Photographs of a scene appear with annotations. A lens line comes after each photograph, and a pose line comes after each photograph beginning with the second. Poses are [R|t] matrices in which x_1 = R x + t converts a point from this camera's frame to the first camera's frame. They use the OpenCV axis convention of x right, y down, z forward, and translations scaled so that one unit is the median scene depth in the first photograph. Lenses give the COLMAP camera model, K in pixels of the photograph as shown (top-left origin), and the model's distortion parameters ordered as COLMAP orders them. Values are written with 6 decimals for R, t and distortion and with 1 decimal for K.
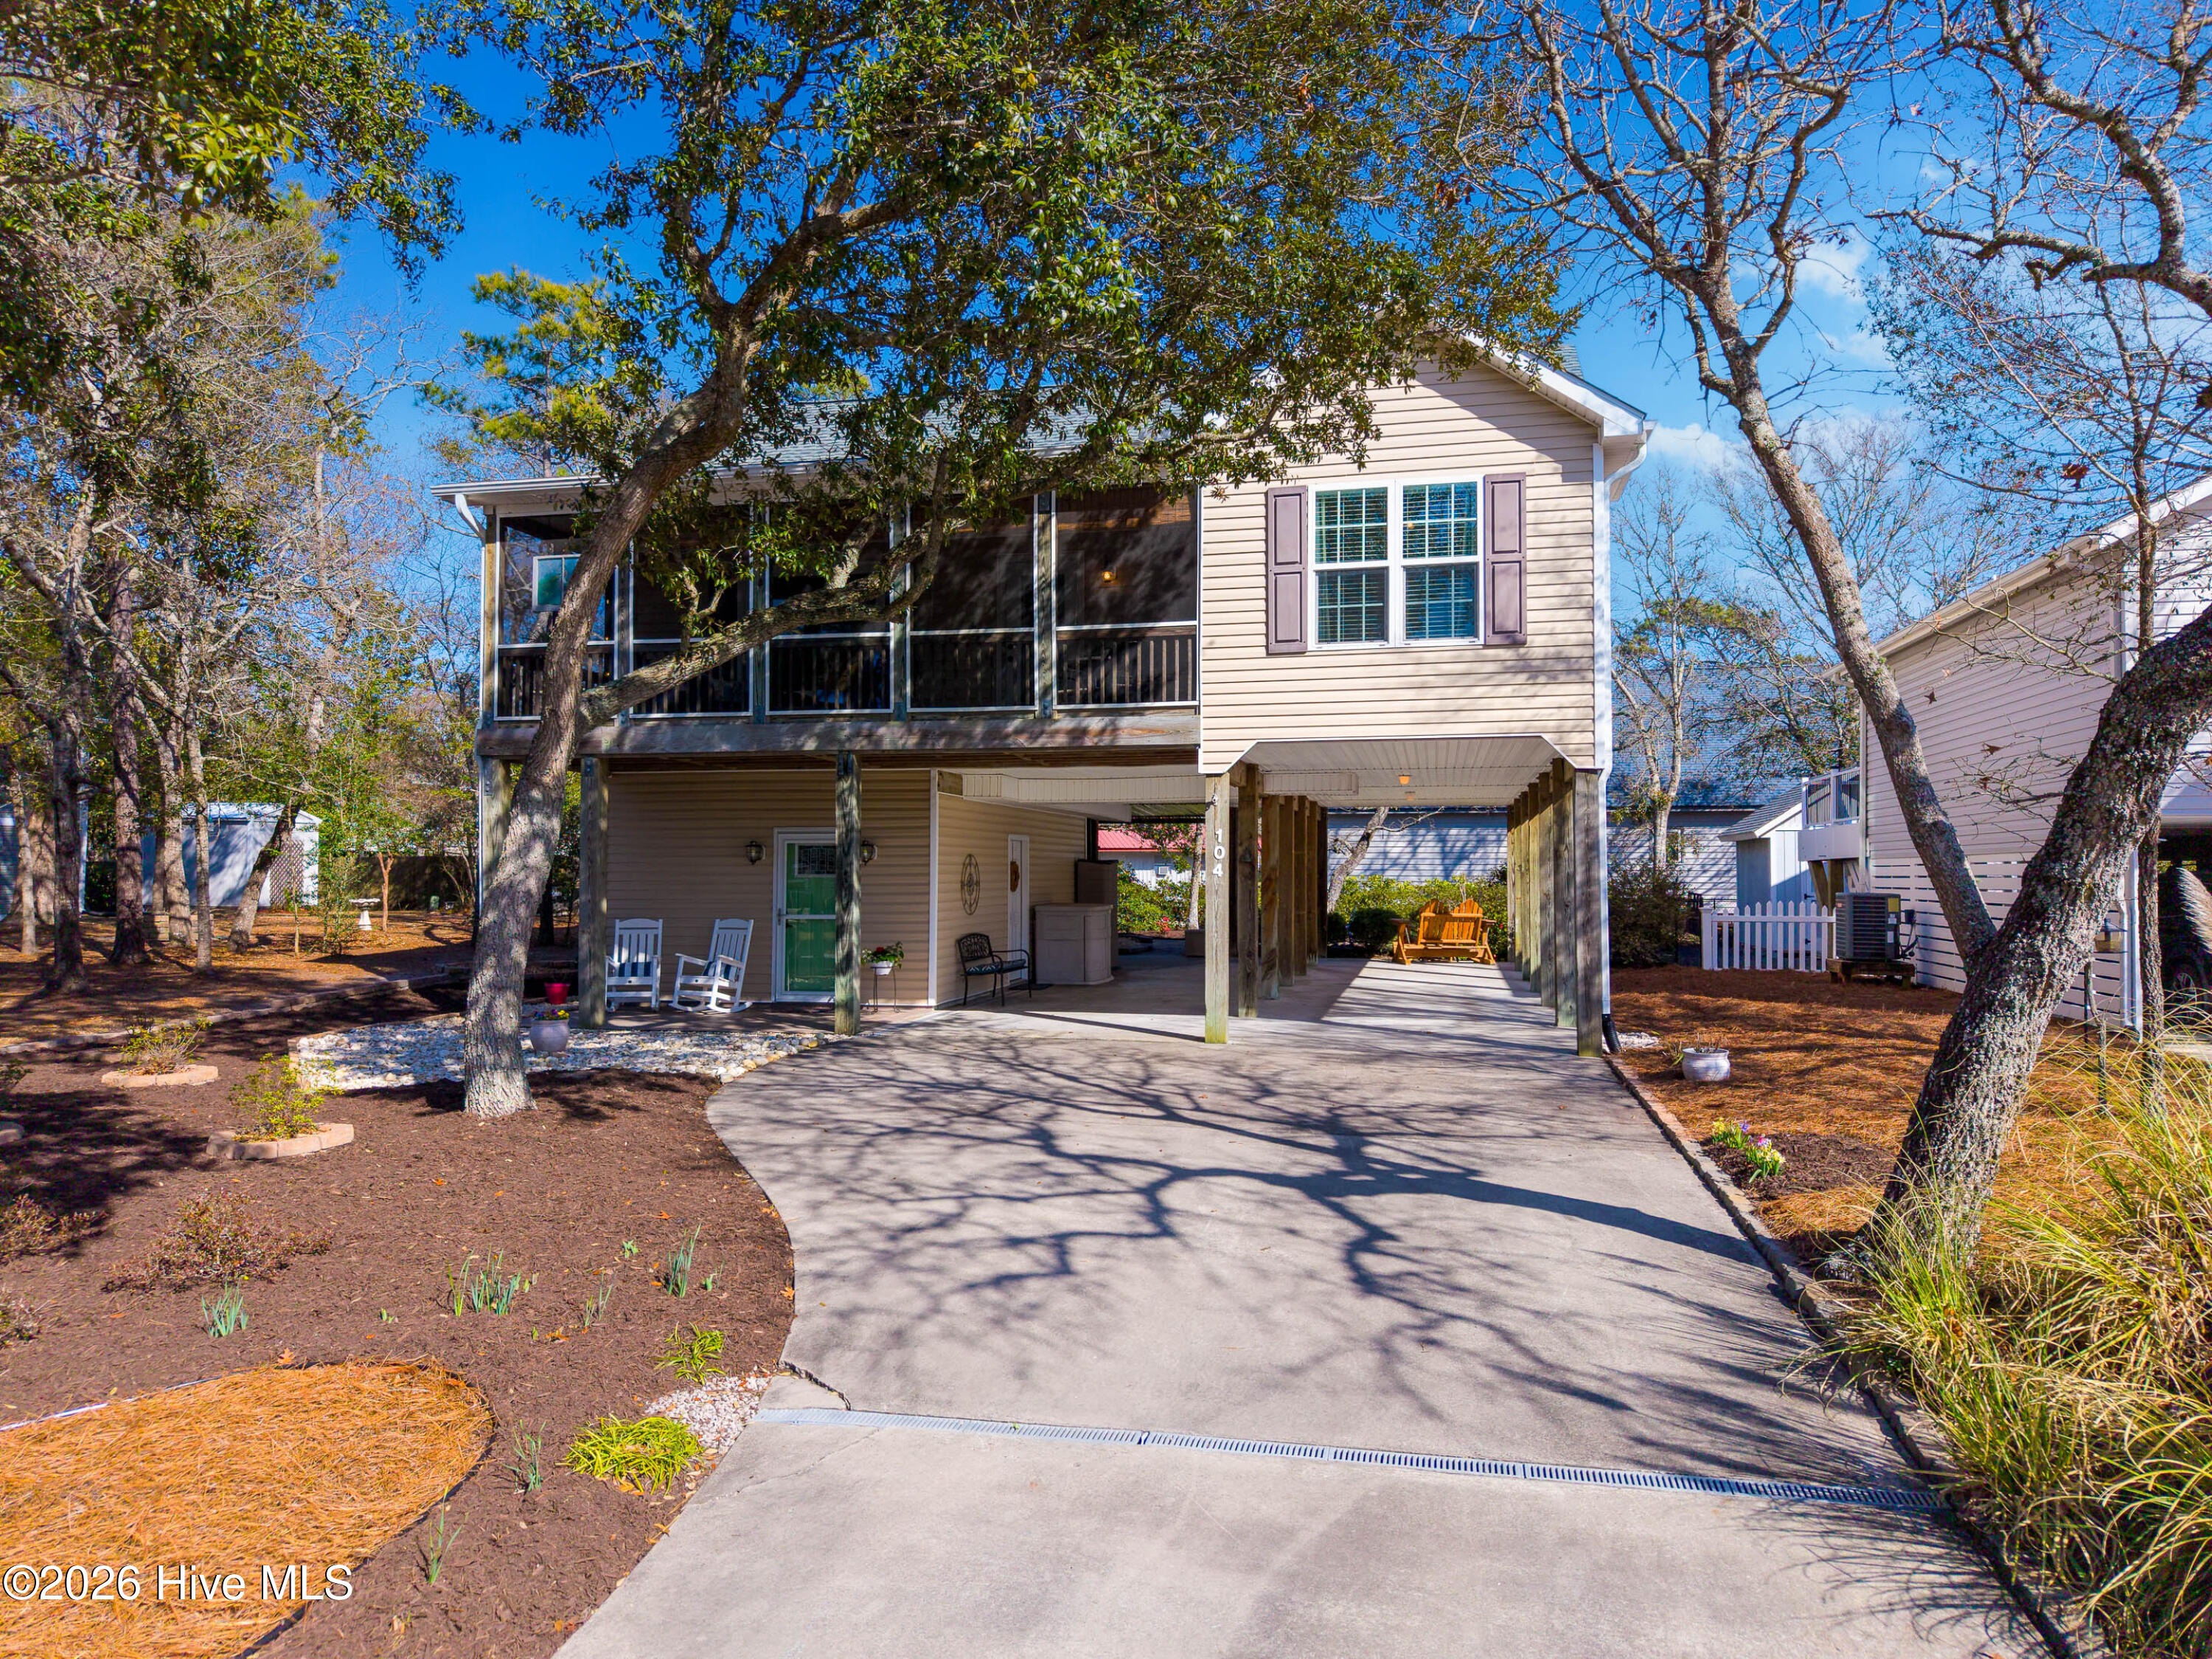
lens RADIAL K [[1540.0, 0, 1114.1], [0, 1540.0, 822.4], [0, 0, 1]] dist [0.038983, -0.042603]
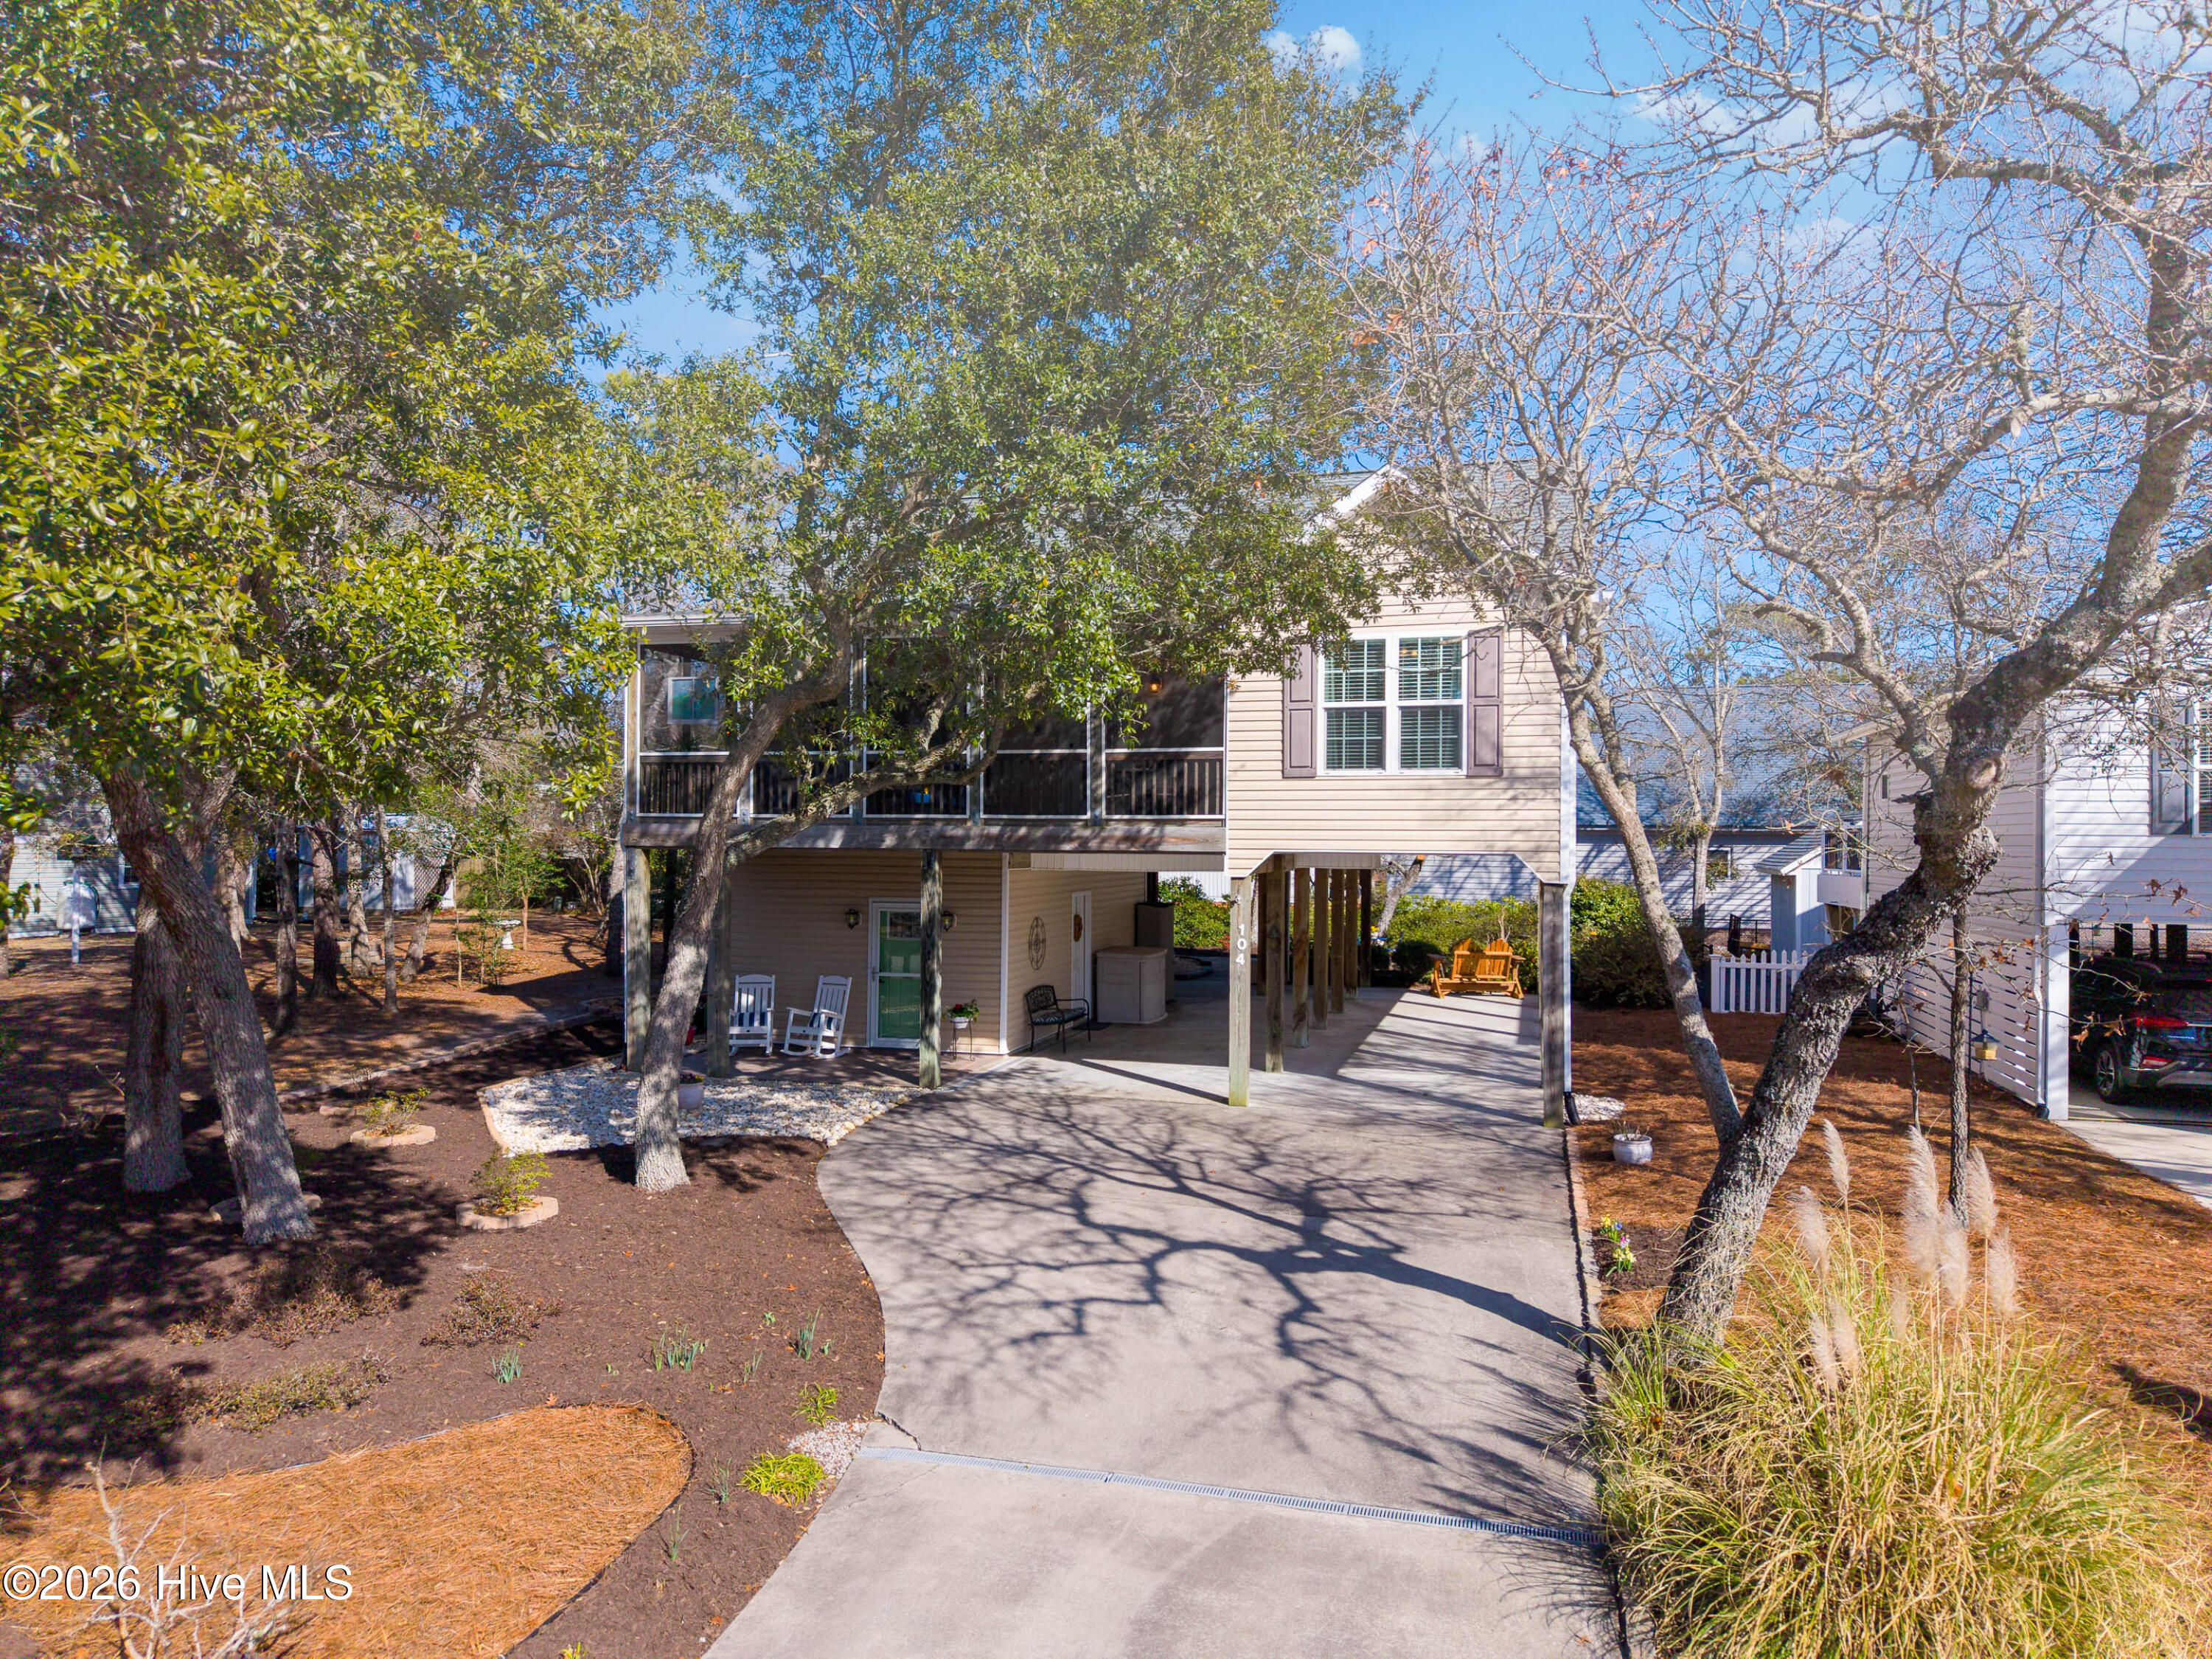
lens RADIAL K [[1549.0, 0, 1106.0], [0, 1549.0, 829.5], [0, 0, 1]] dist [0.053062, -0.077785]
pose [[0.997947, 0.005732, -0.063789, 0.041447], [-0.003736, 0.999501, 0.031368, -0.109465], [0.063937, -0.031065, 0.997470, -0.195308]]
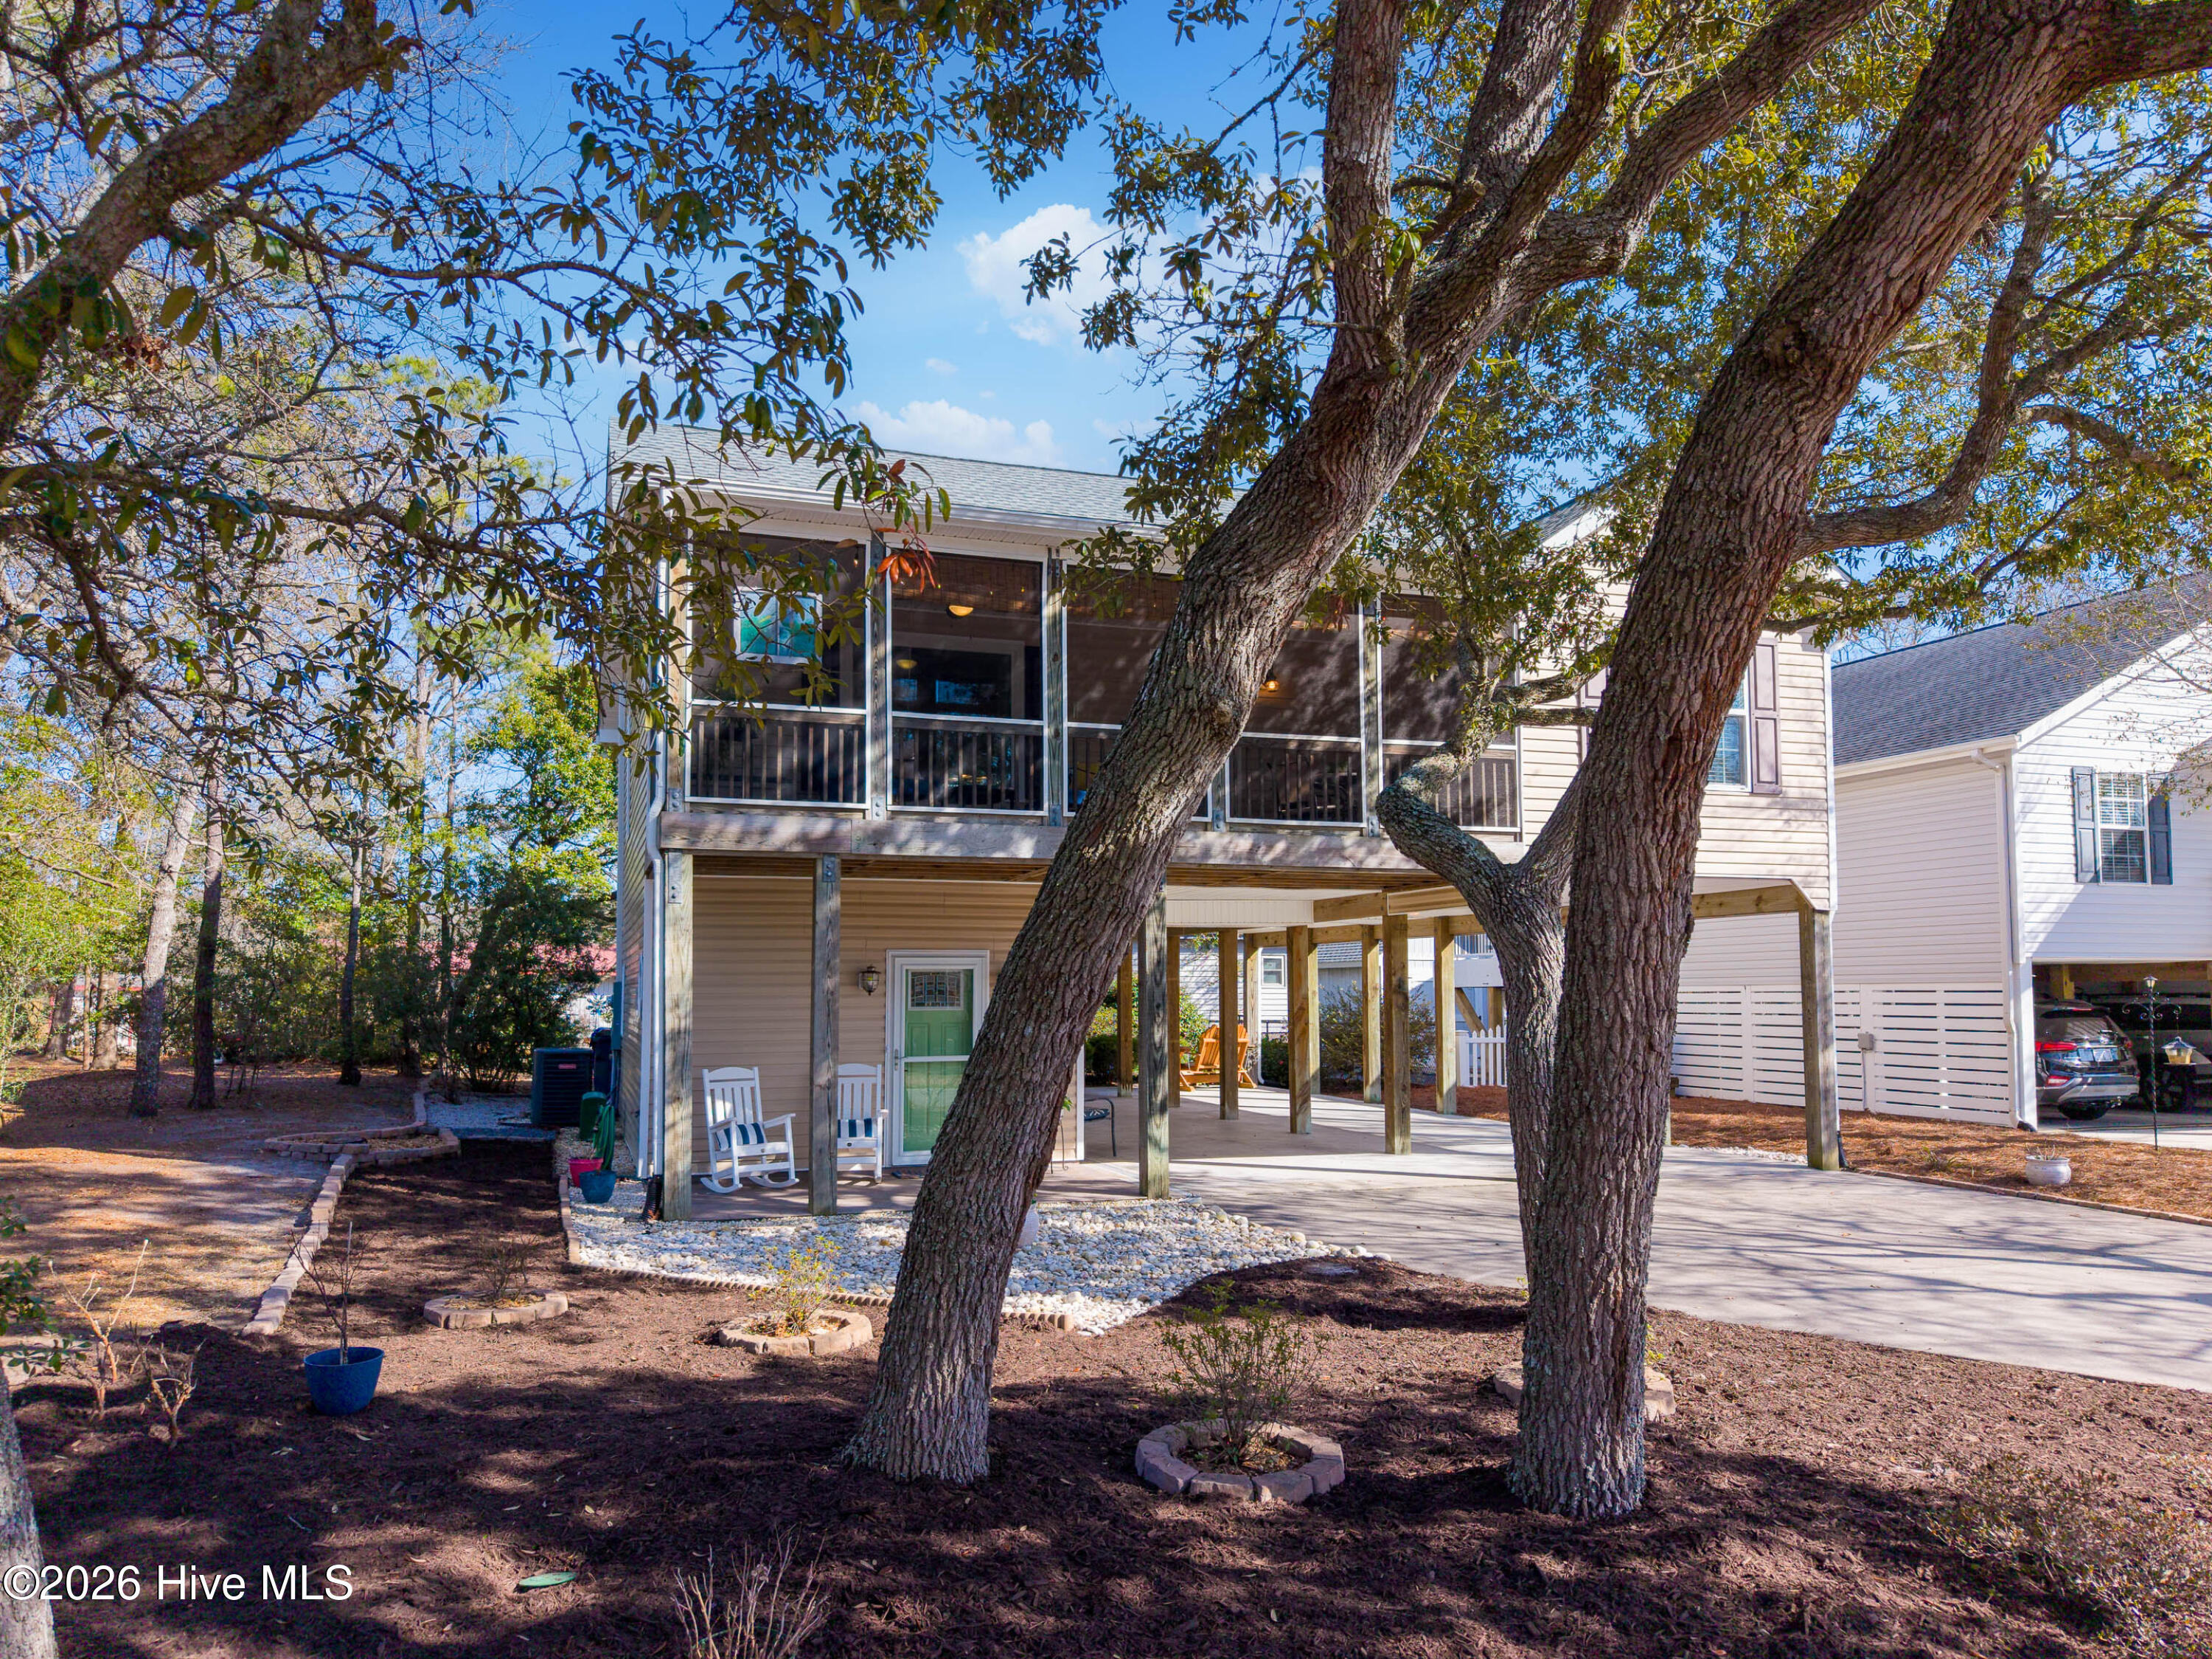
lens RADIAL K [[1540.0, 0, 1114.1], [0, 1540.0, 822.4], [0, 0, 1]] dist [0.038983, -0.042603]
pose [[0.845651, 0.052344, 0.531163, -0.705110], [-0.016960, 0.997312, -0.071280, -0.009639], [-0.533466, 0.051269, 0.844266, 0.329603]]
